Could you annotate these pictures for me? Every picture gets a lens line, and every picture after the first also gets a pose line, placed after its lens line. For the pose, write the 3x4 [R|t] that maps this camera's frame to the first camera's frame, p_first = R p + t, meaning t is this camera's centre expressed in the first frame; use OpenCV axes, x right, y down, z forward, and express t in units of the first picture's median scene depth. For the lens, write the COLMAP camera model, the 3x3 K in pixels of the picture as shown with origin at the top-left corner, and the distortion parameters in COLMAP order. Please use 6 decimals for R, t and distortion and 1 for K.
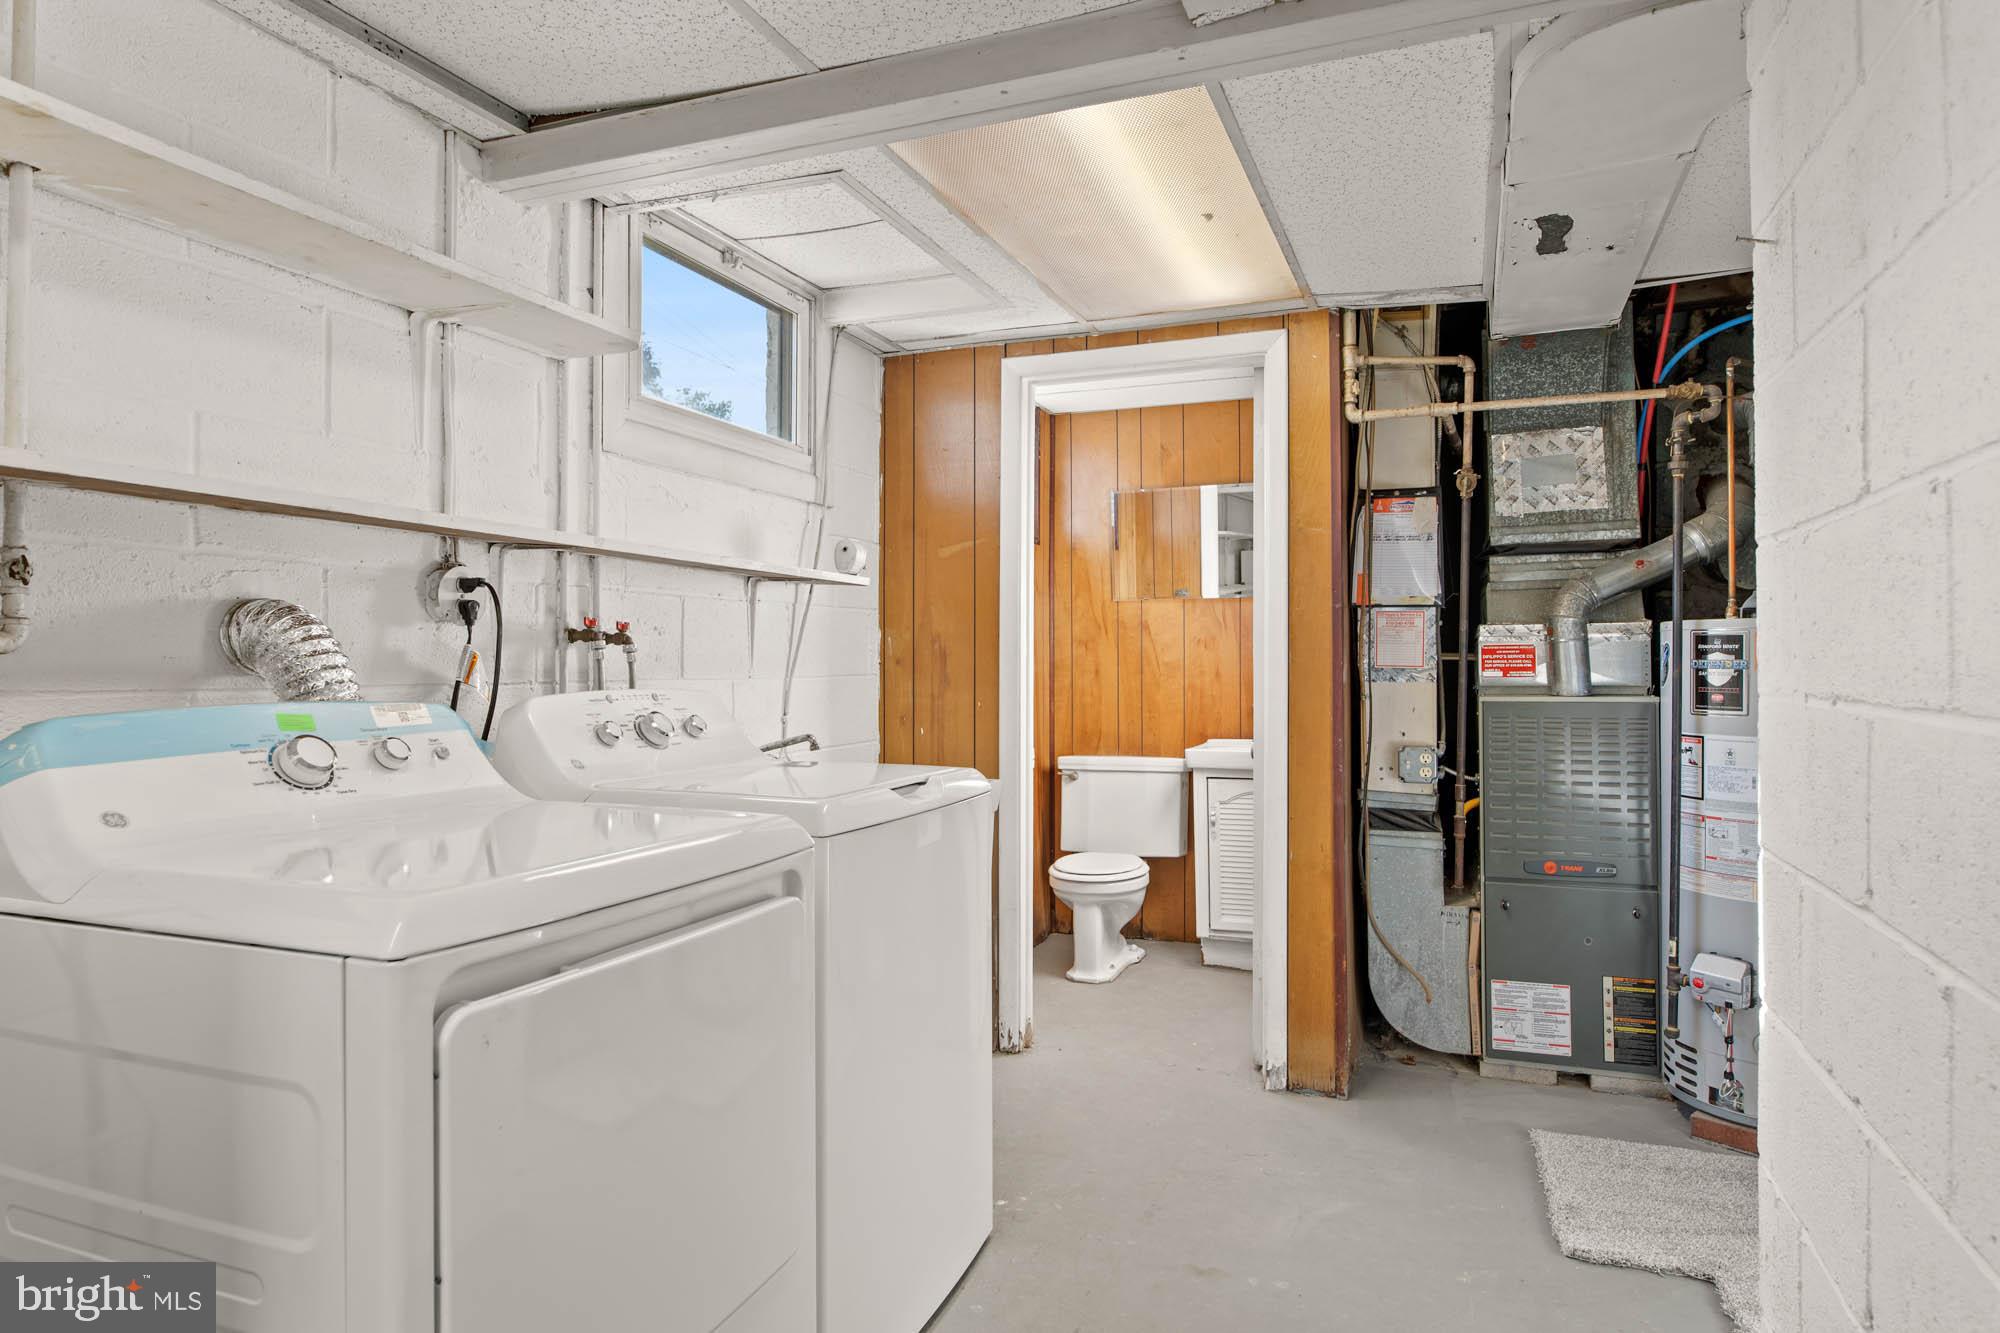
lens RADIAL K [[1152.1, 0, 1005.6], [0, 1152.1, 668.4], [0, 0, 1]] dist [-0.002749, -0.002396]
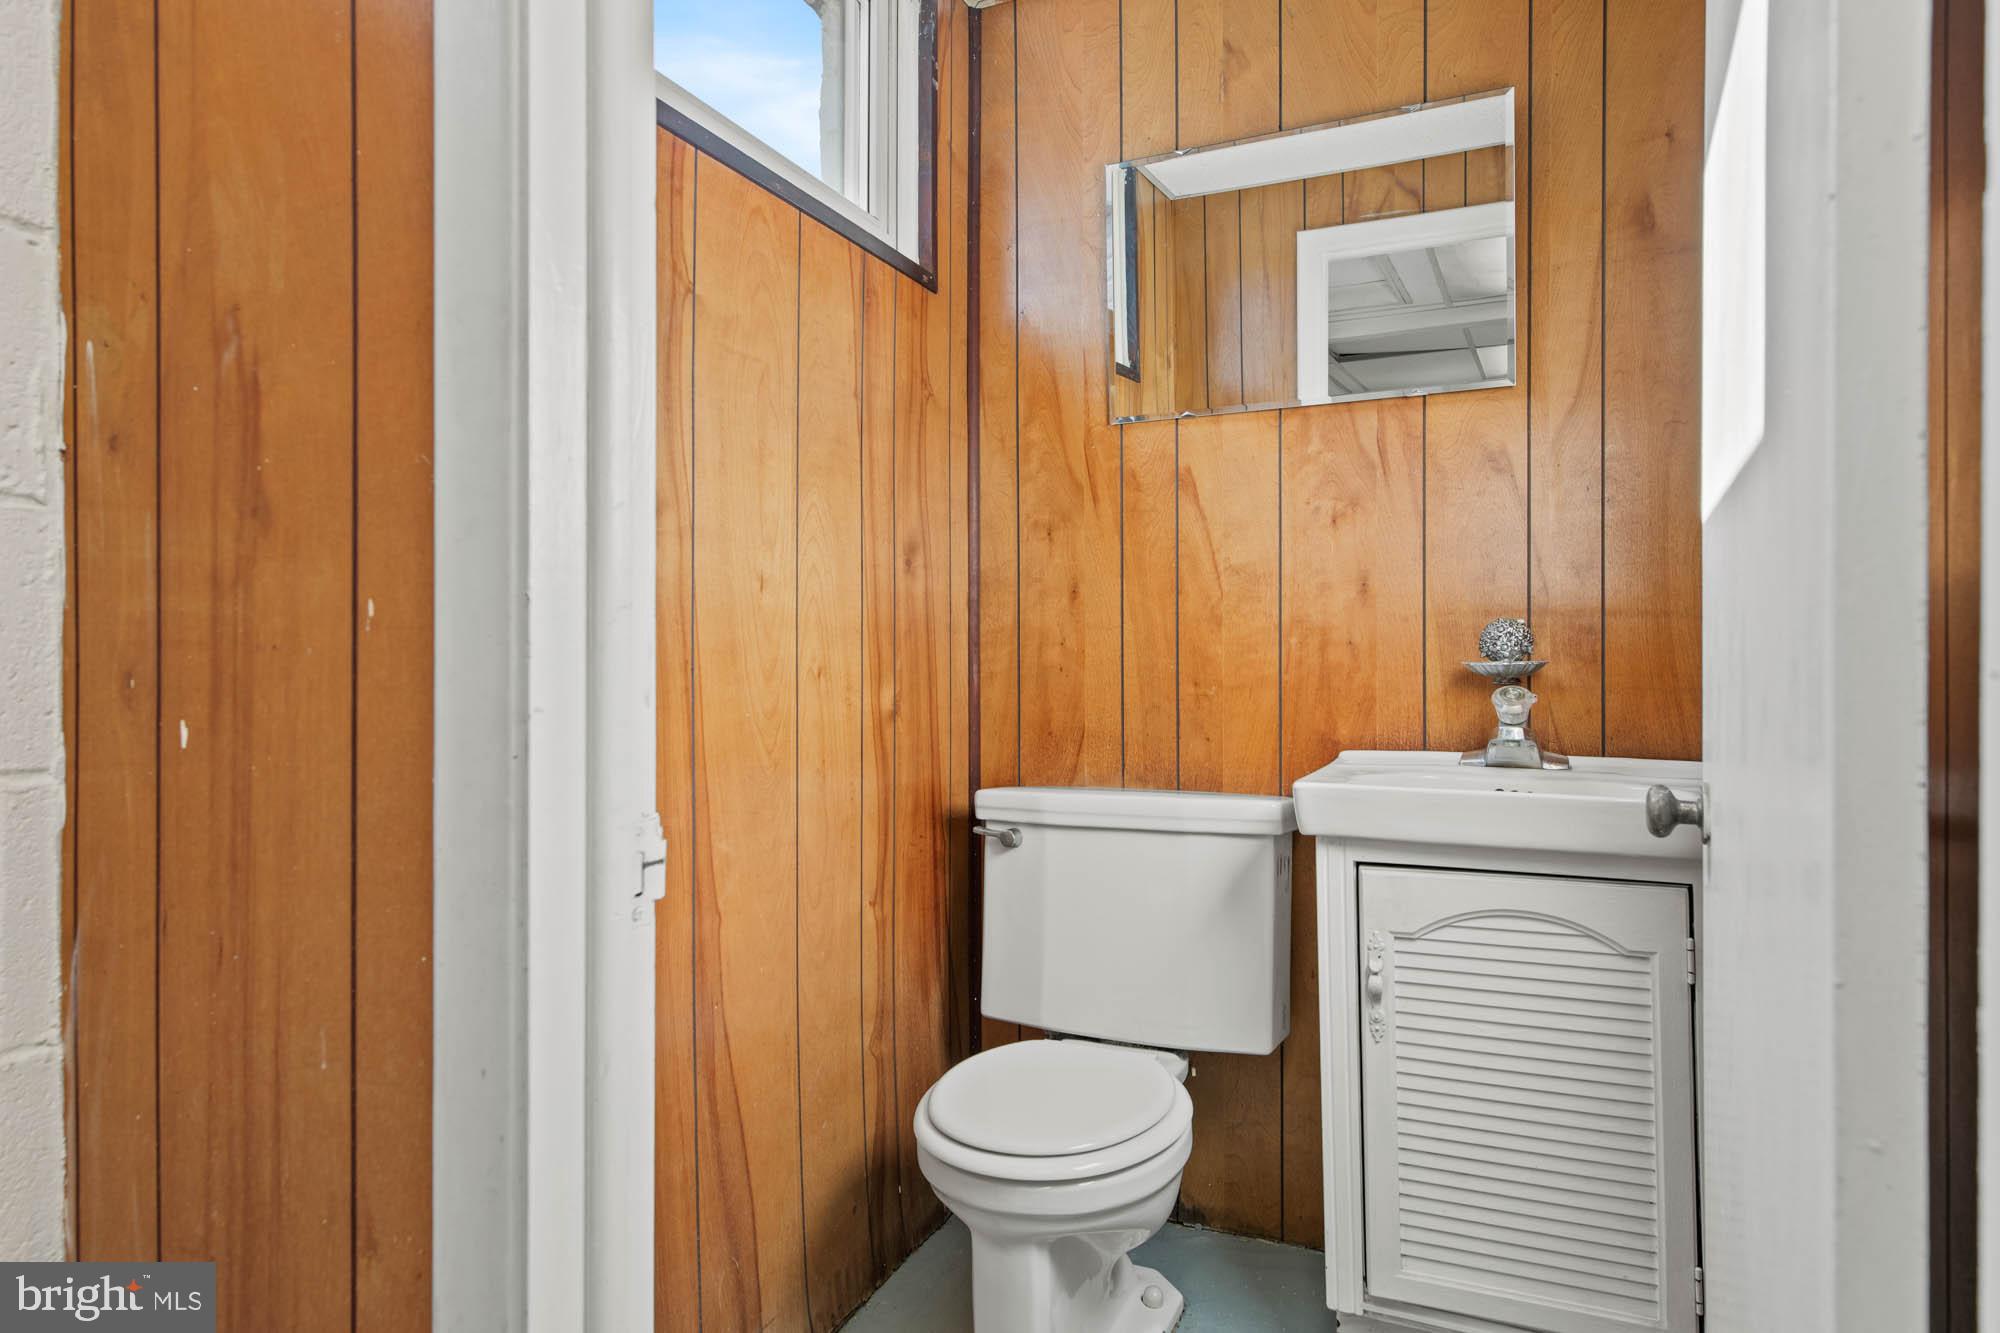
lens RADIAL K [[1152.1, 0, 1000.2], [0, 1152.1, 661.2], [0, 0, 1]] dist [-0.002749, -0.002396]
pose [[0.998843, 0.000201, -0.048083, 0.075092], [-0.000175, 1.000000, 0.000549, 0.029600], [0.048083, -0.000540, 0.998843, 0.586762]]
